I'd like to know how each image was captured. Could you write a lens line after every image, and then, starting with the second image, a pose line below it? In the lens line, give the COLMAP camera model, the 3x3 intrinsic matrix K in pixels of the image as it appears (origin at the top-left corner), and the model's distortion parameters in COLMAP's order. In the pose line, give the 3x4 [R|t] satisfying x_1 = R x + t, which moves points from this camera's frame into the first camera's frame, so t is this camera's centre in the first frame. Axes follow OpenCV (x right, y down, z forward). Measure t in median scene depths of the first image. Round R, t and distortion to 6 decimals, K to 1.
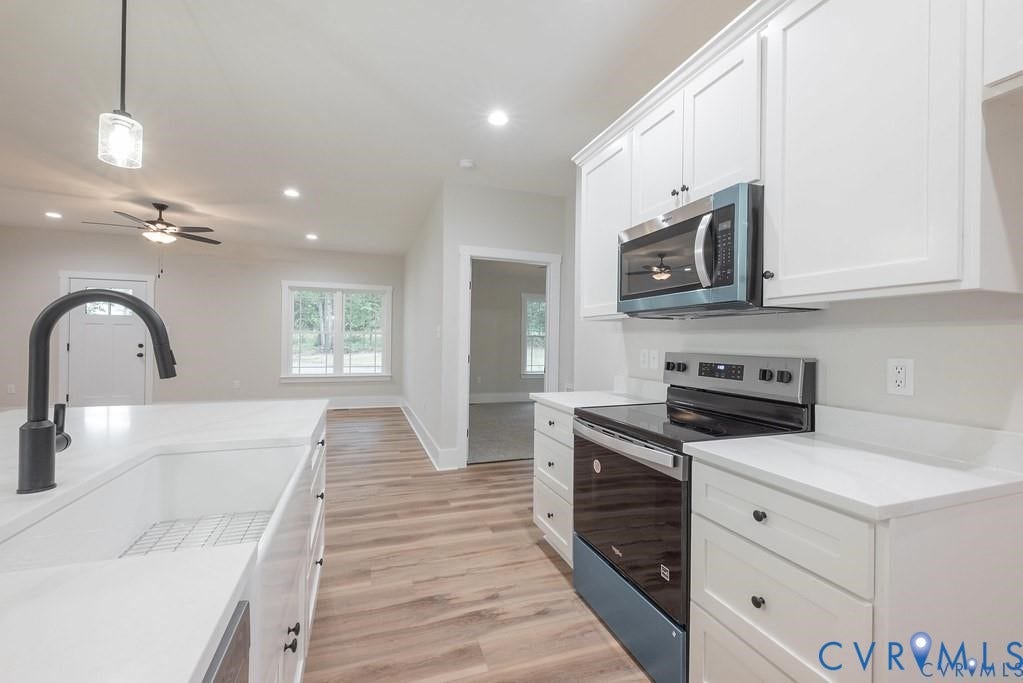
lens RADIAL K [[428.9, 0, 509.8], [0, 428.9, 339.2], [0, 0, 1]] dist [0.001724, 0.000825]
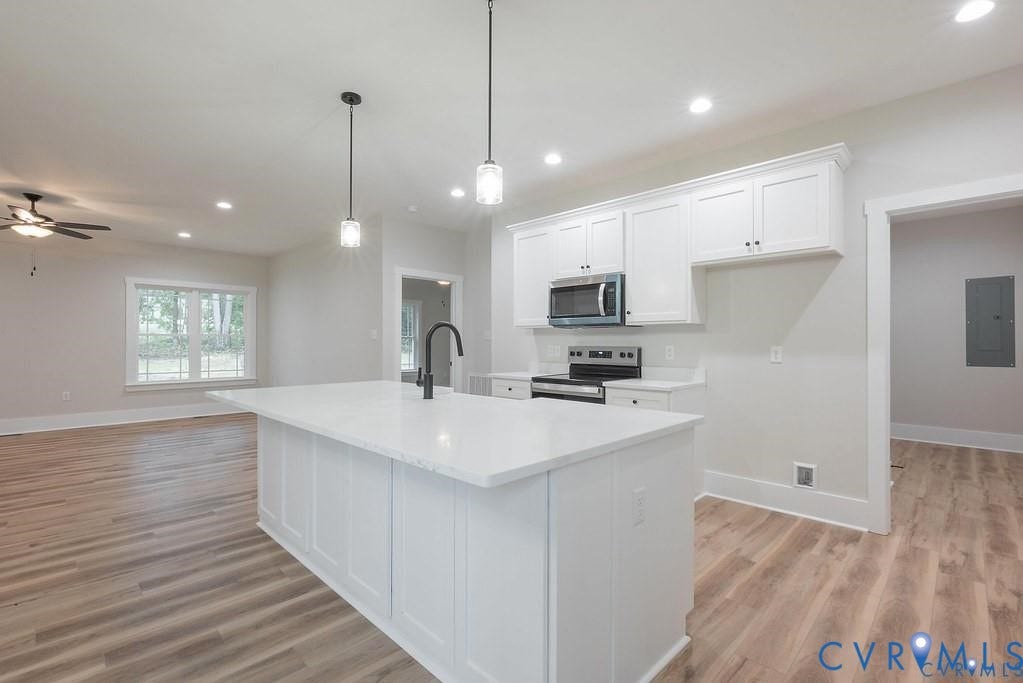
lens RADIAL K [[464.6, 0, 510.3], [0, 464.6, 340.1], [0, 0, 1]] dist [0.004697, -0.001348]
pose [[0.899151, -0.008271, 0.437560, -0.649794], [0.008379, 0.999963, 0.001685, -0.001930], [-0.437558, 0.002152, 0.899188, -0.606151]]
